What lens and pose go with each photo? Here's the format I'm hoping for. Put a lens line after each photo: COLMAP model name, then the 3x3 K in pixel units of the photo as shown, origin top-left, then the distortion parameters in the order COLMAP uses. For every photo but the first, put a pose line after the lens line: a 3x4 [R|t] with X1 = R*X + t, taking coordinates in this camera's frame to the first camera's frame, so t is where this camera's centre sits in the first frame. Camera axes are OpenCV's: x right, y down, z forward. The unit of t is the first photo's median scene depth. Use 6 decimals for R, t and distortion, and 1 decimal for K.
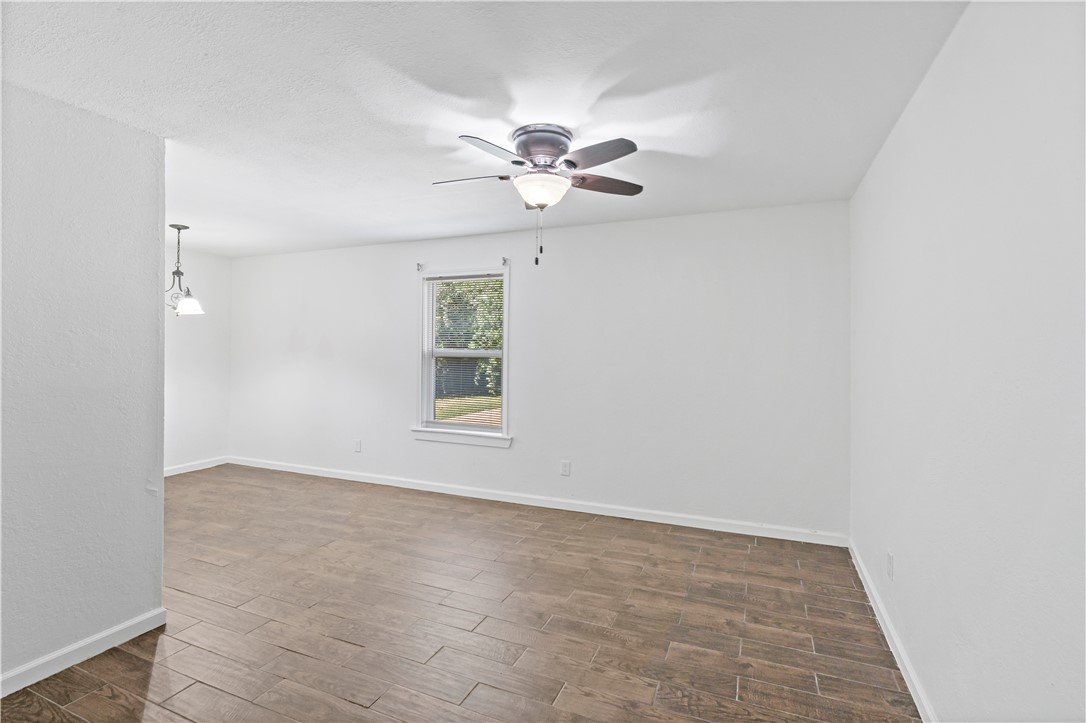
lens RADIAL K [[504.3, 0, 540.1], [0, 504.3, 350.4], [0, 0, 1]] dist [-0.008559, 0.001863]
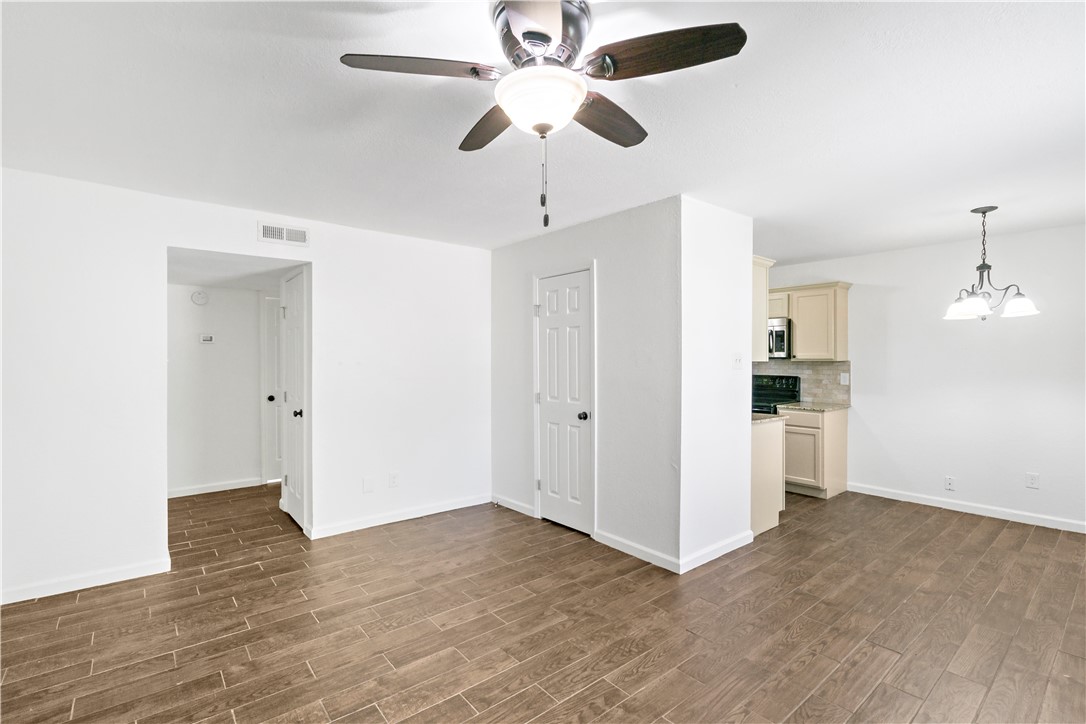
lens RADIAL K [[504.3, 0, 545.9], [0, 504.3, 361.0], [0, 0, 1]] dist [-0.008559, 0.001863]
pose [[-0.448664, 0.003343, -0.893694, 0.338389], [-0.007252, 0.999946, 0.007381, -0.003637], [0.893671, 0.009793, -0.448616, 0.778155]]
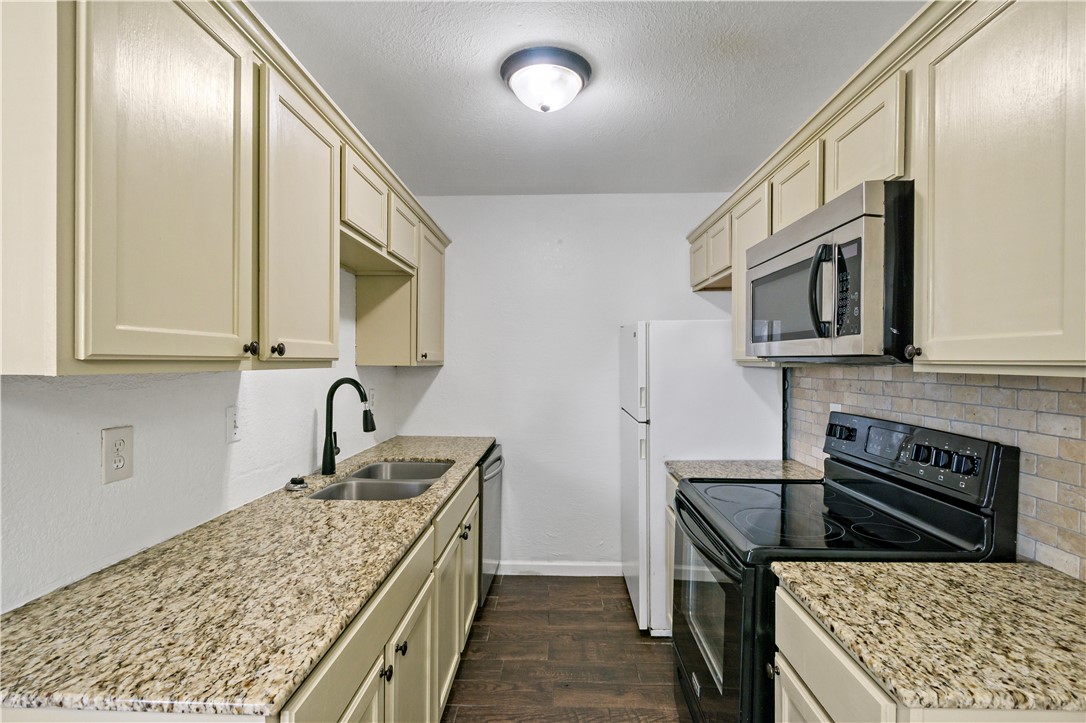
lens RADIAL K [[504.3, 0, 545.5], [0, 504.3, 364.4], [0, 0, 1]] dist [-0.008559, 0.001863]
pose [[-0.930313, 0.001153, -0.366764, -0.832118], [-0.005215, 0.999852, 0.016372, -0.006730], [0.366729, 0.017144, -0.930170, 0.955529]]
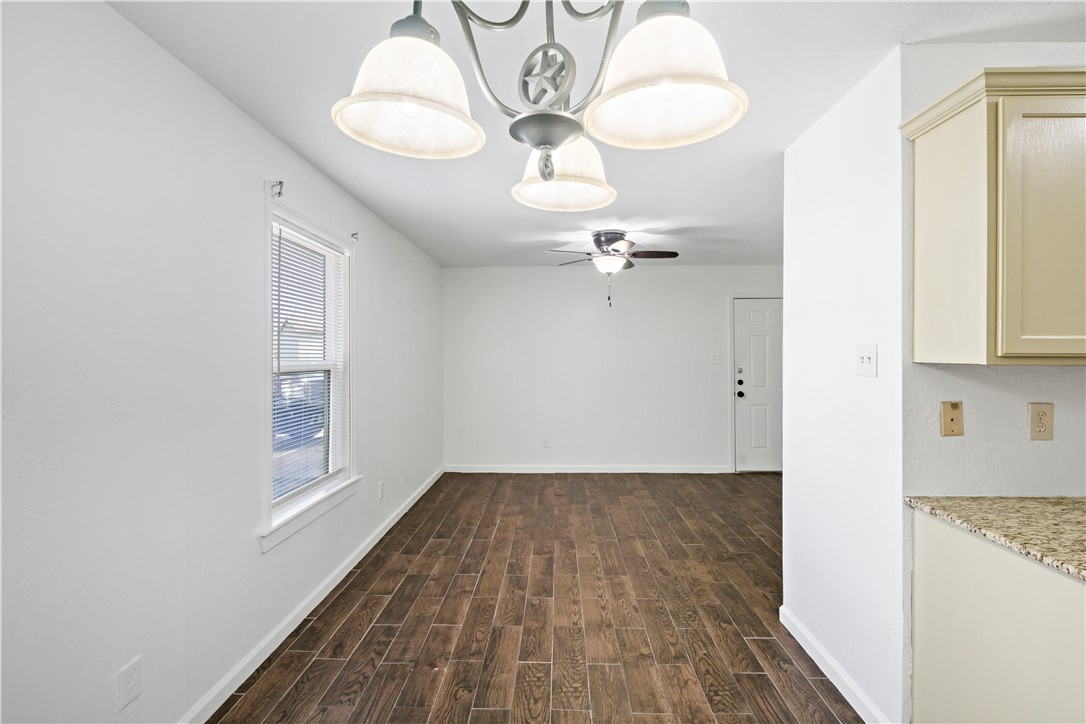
lens RADIAL K [[504.3, 0, 541.0], [0, 504.3, 356.8], [0, 0, 1]] dist [-0.008559, 0.001863]
pose [[-0.368083, -0.005595, 0.929776, -0.941191], [0.005297, 0.999953, 0.008115, -0.008496], [-0.929778, 0.007912, -0.368036, 1.133222]]
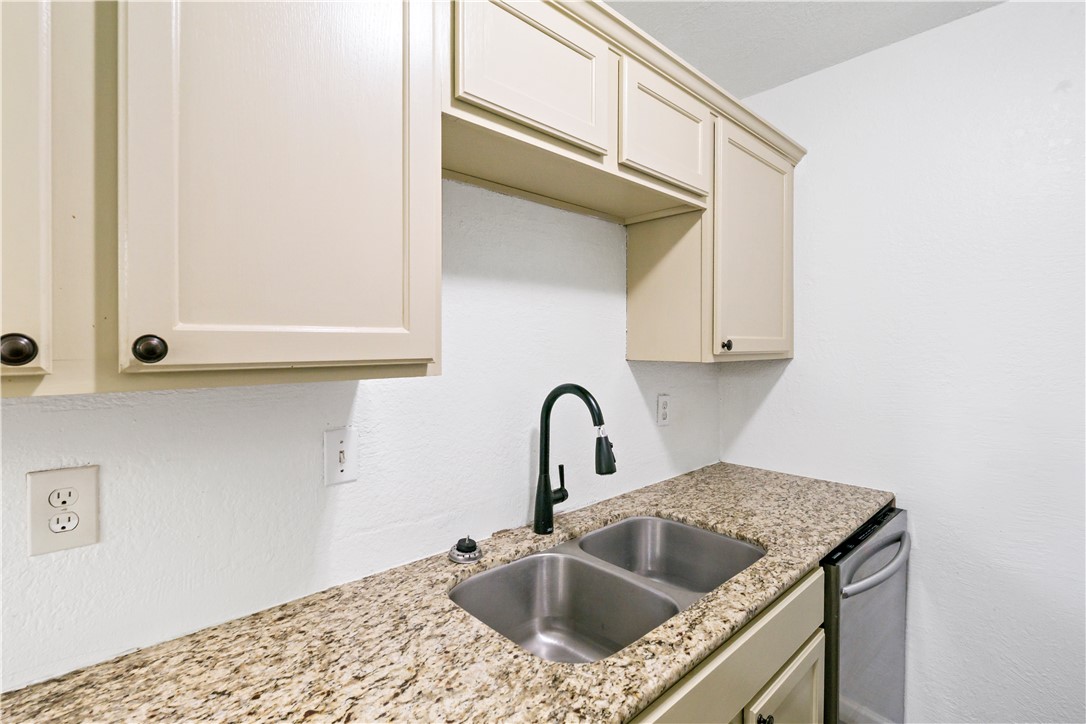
lens RADIAL K [[504.3, 0, 525.8], [0, 504.3, 356.7], [0, 0, 1]] dist [-0.008559, 0.001863]
pose [[-0.909363, -0.001305, 0.416002, -0.946412], [0.011160, 0.999559, 0.027530, -0.010422], [-0.415854, 0.029677, -0.908947, 0.696177]]
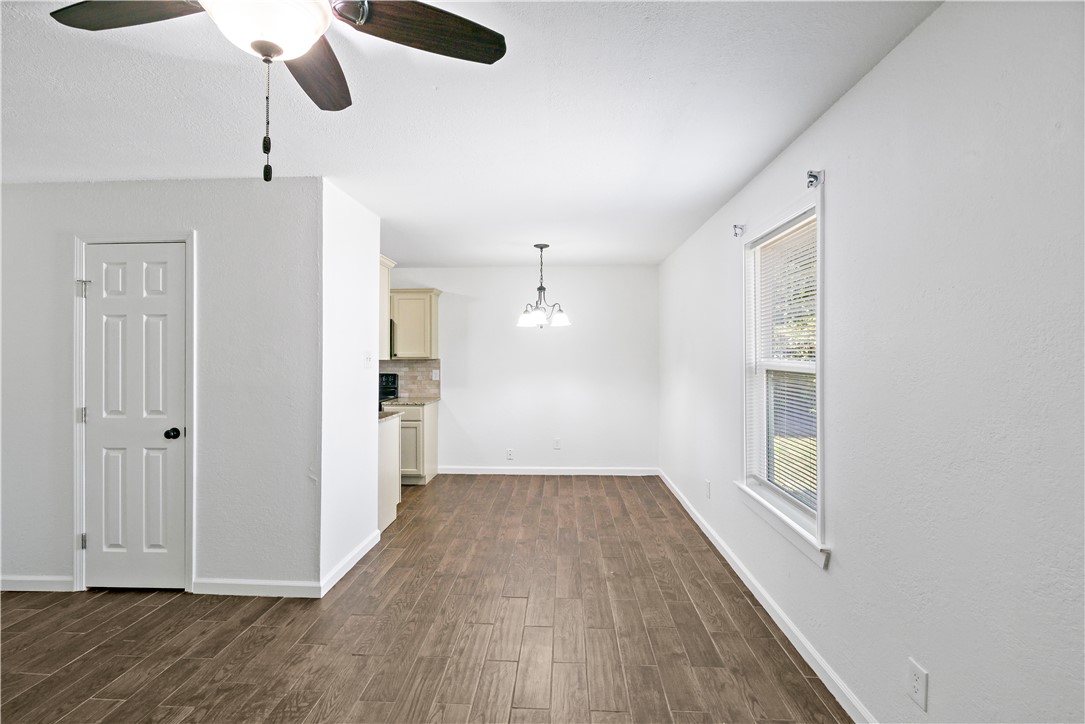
lens RADIAL K [[503.8, 0, 542.4], [0, 503.8, 348.8], [0, 0, 1]] dist [-0.008559, 0.001863]
pose [[0.357655, -0.016286, -0.933712, 0.316216], [-0.004229, 0.999809, -0.019059, -0.002787], [0.933844, 0.010765, 0.357518, 0.650293]]
